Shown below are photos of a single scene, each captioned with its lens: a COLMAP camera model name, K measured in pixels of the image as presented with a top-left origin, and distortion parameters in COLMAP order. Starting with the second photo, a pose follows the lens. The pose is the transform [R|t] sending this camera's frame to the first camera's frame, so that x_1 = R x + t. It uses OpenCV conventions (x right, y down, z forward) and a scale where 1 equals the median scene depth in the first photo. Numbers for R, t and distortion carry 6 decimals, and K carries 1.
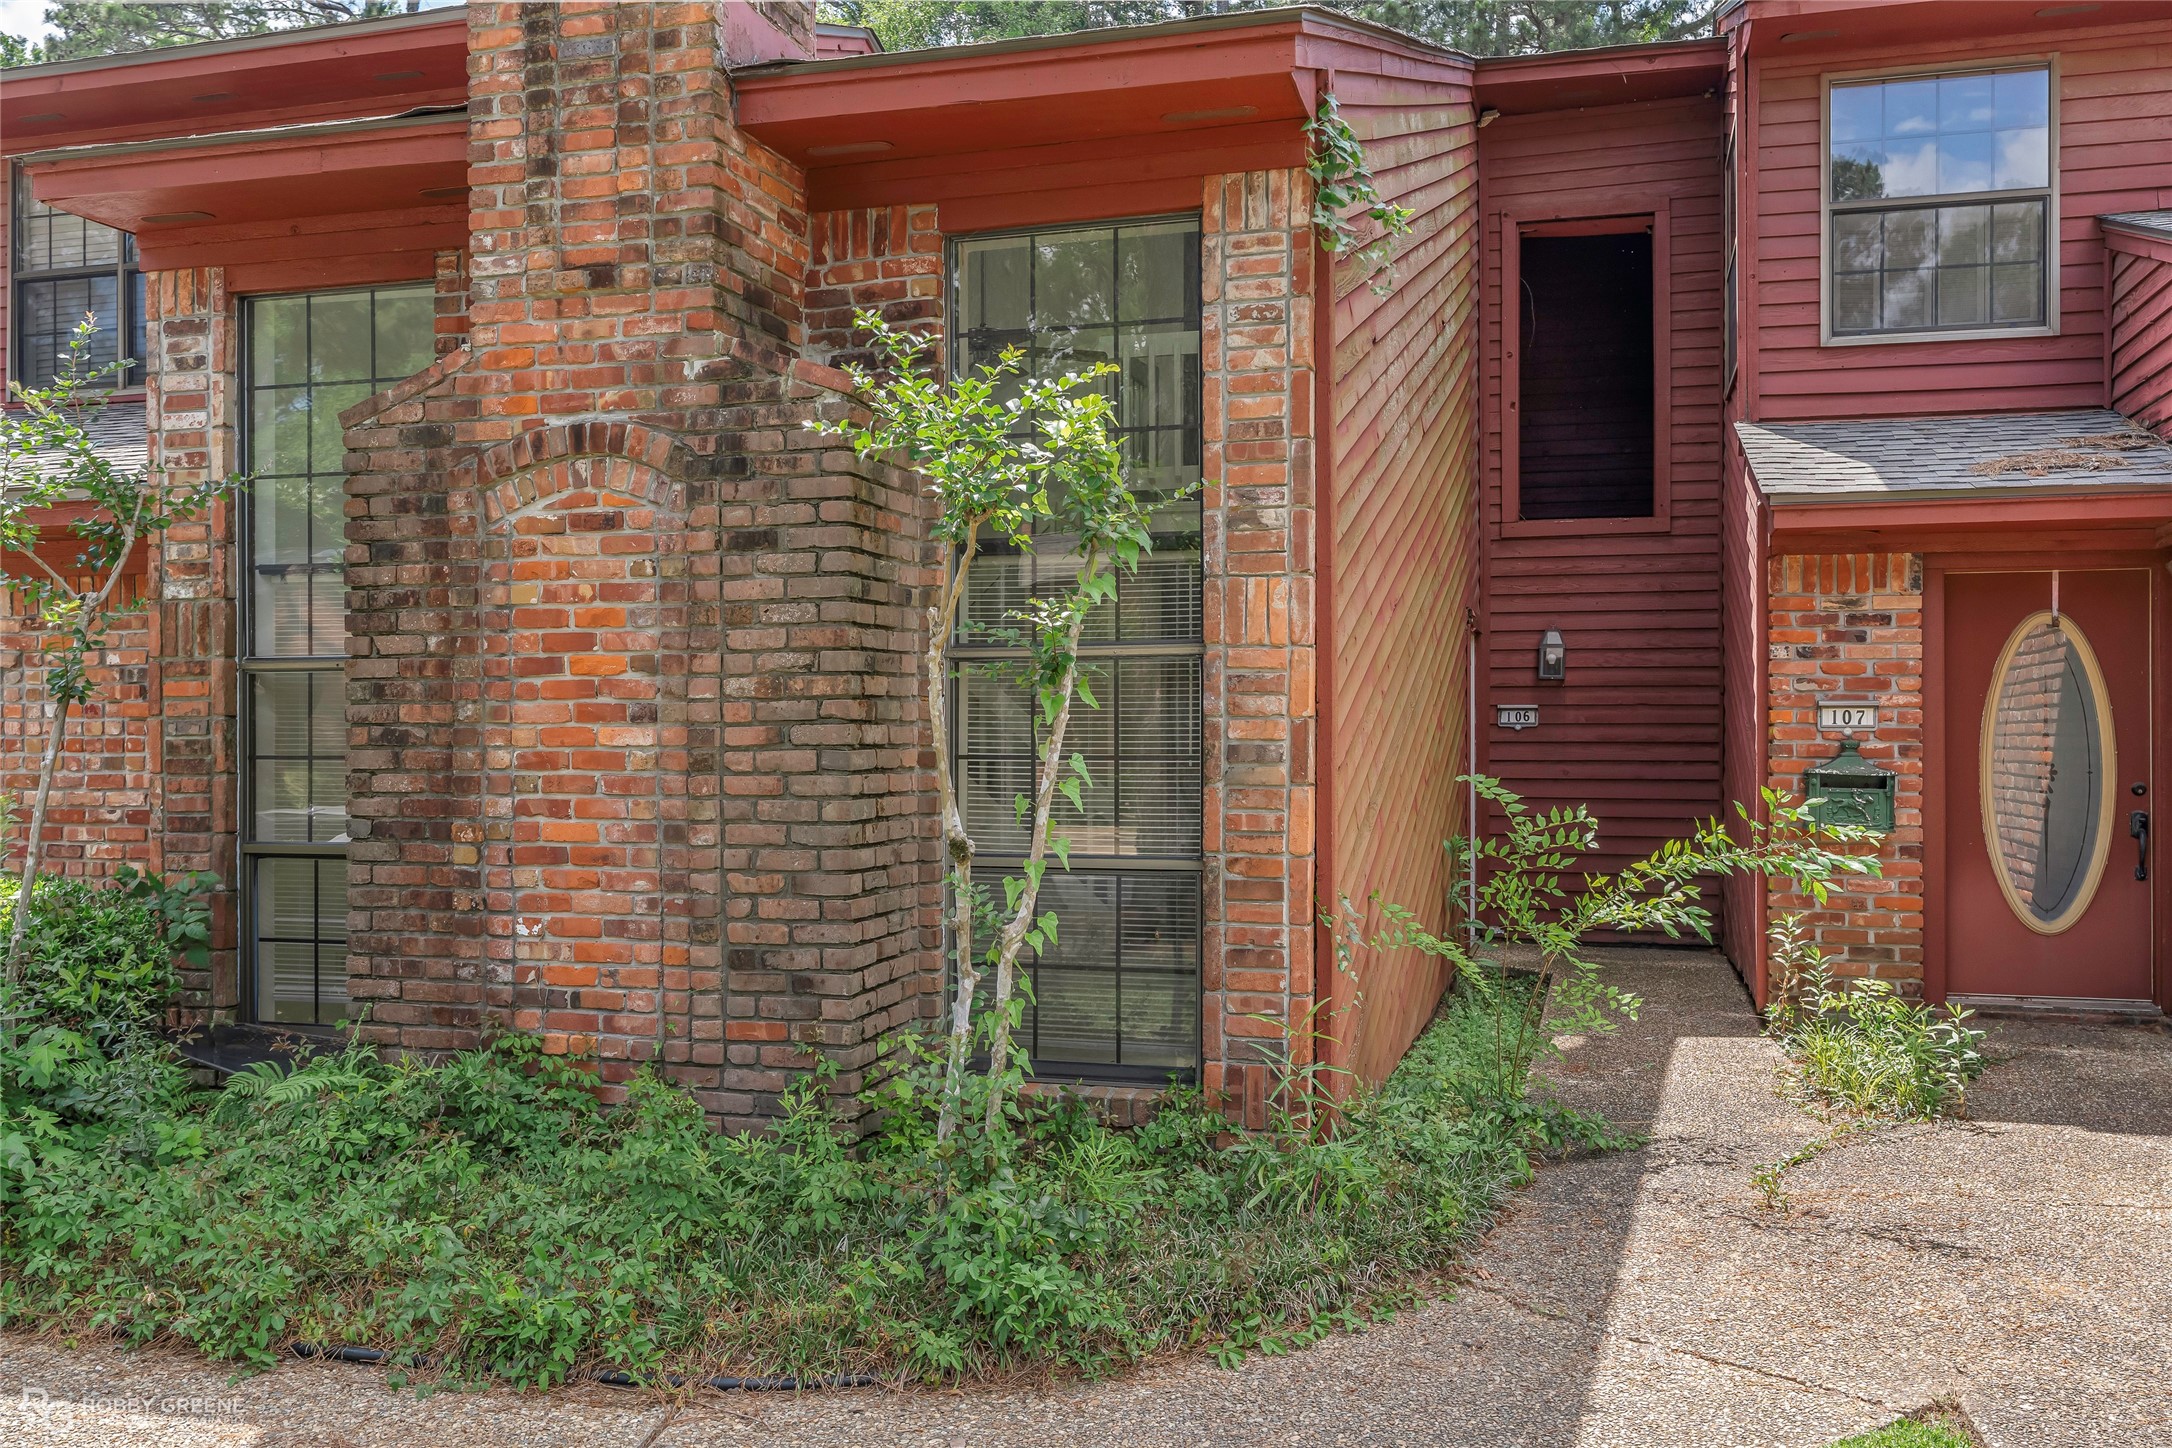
lens RADIAL K [[1868.1, 0, 1086.6], [0, 1868.1, 721.2], [0, 0, 1]] dist [0.003762, -0.000307]
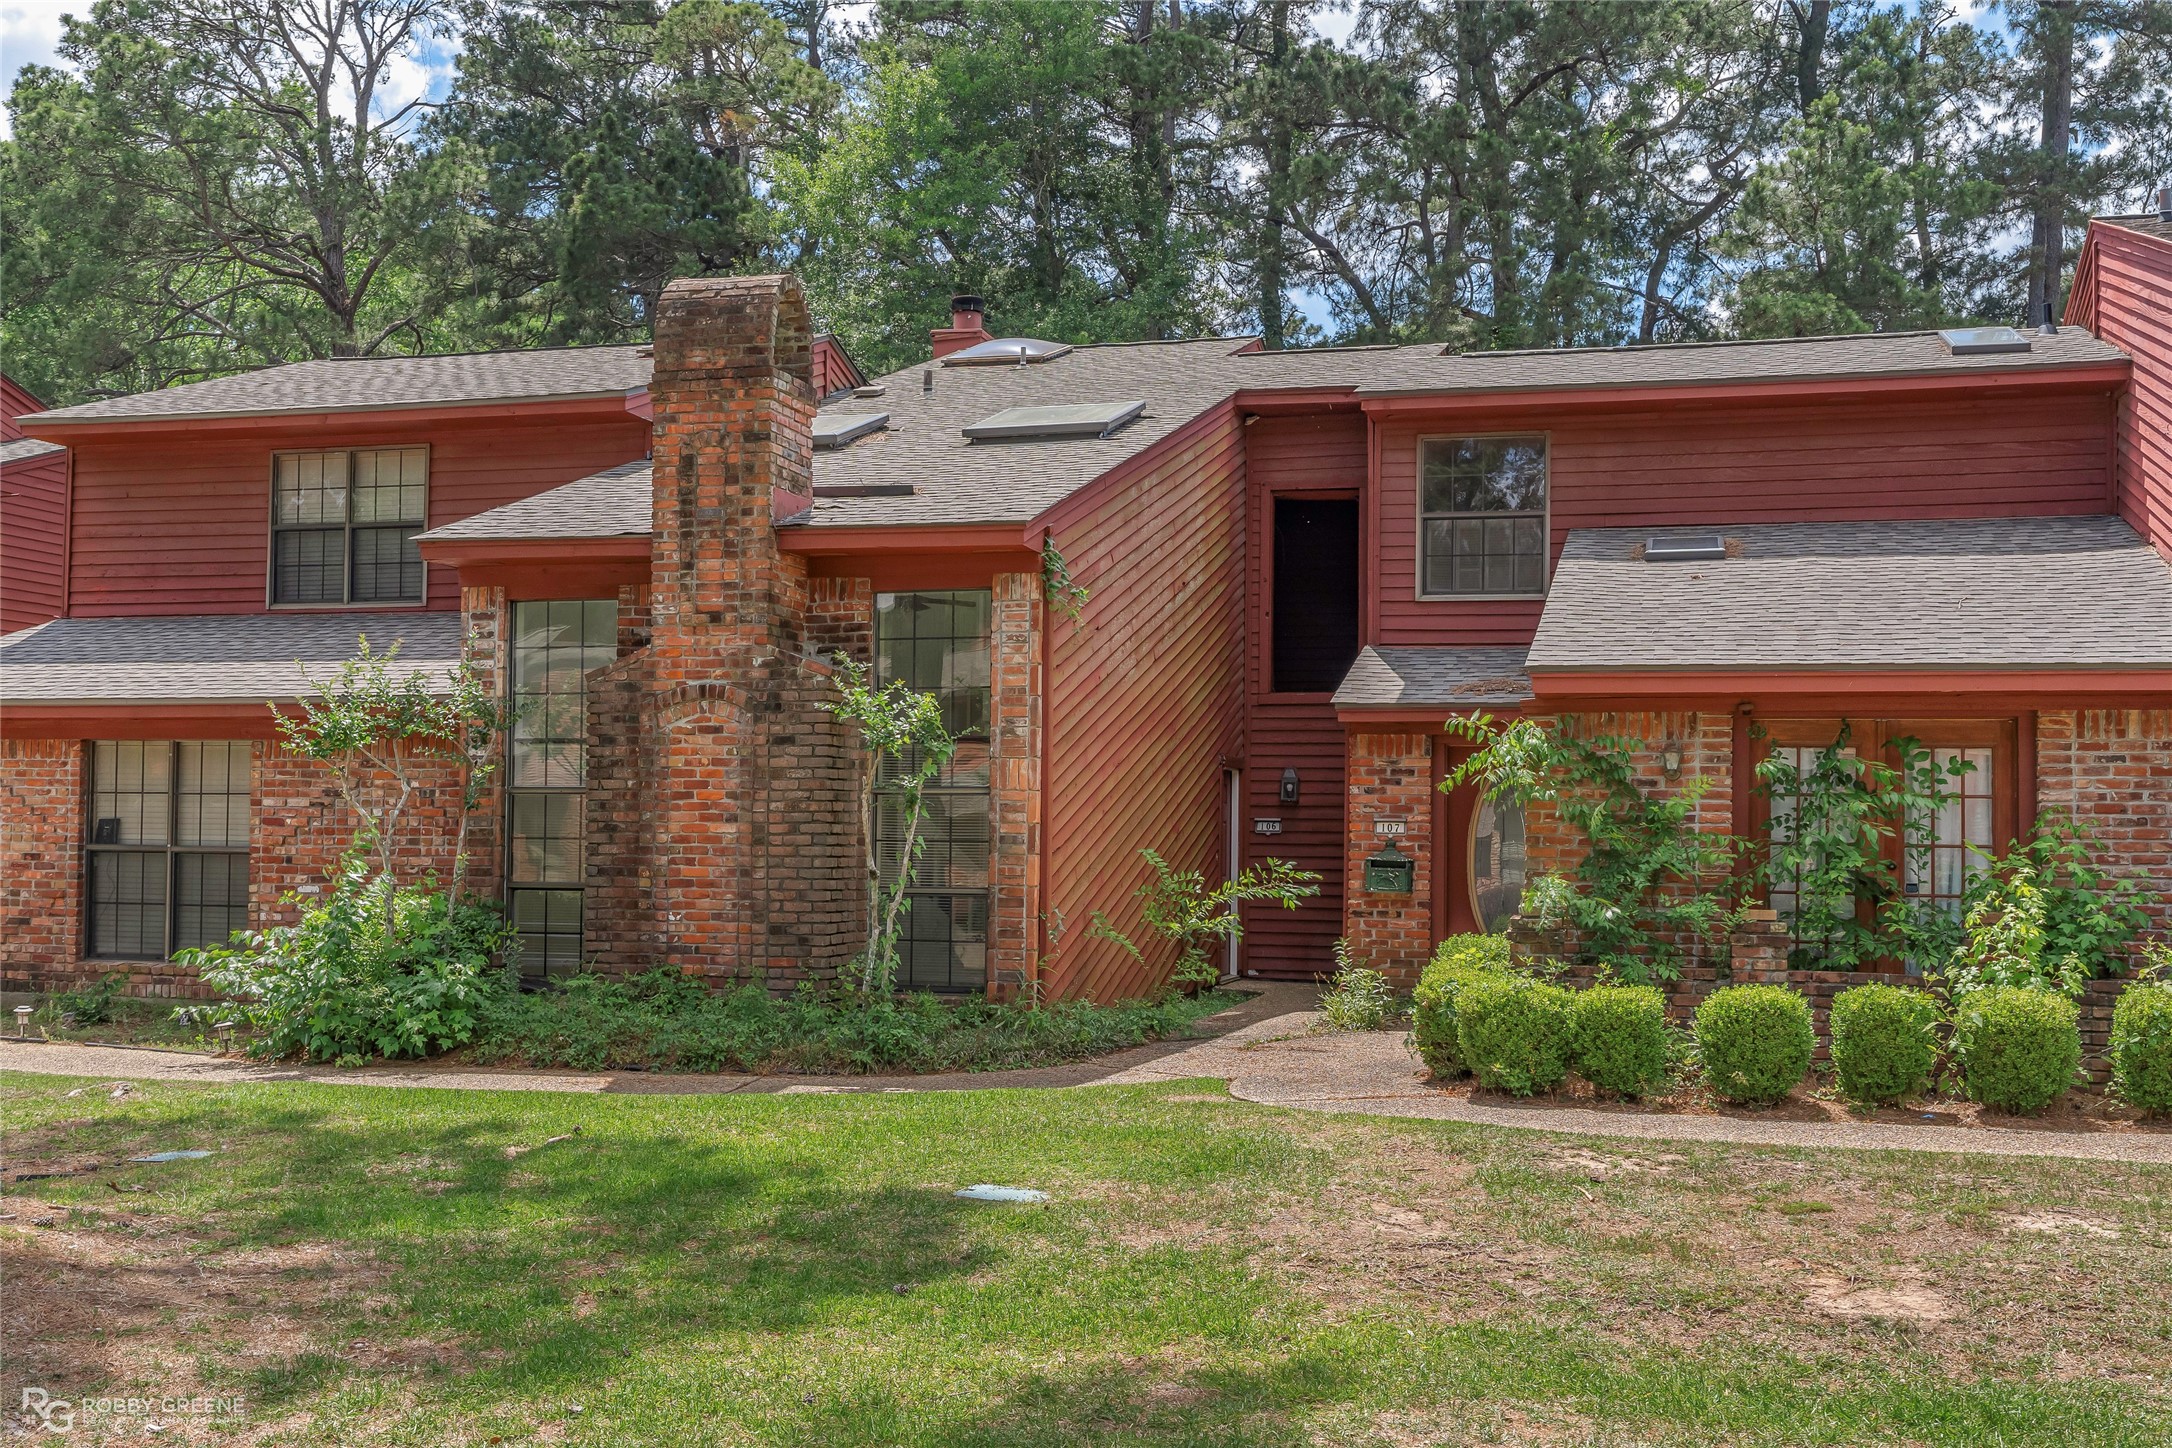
lens RADIAL K [[2018.6, 0, 1082.5], [0, 2018.6, 776.4], [0, 0, 1]] dist [-0.005527, 0.000000]
pose [[0.999706, 0.012312, 0.020866, 0.121788], [-0.011753, 0.999574, -0.026724, 0.005607], [-0.021187, 0.026471, 0.999425, -1.349210]]
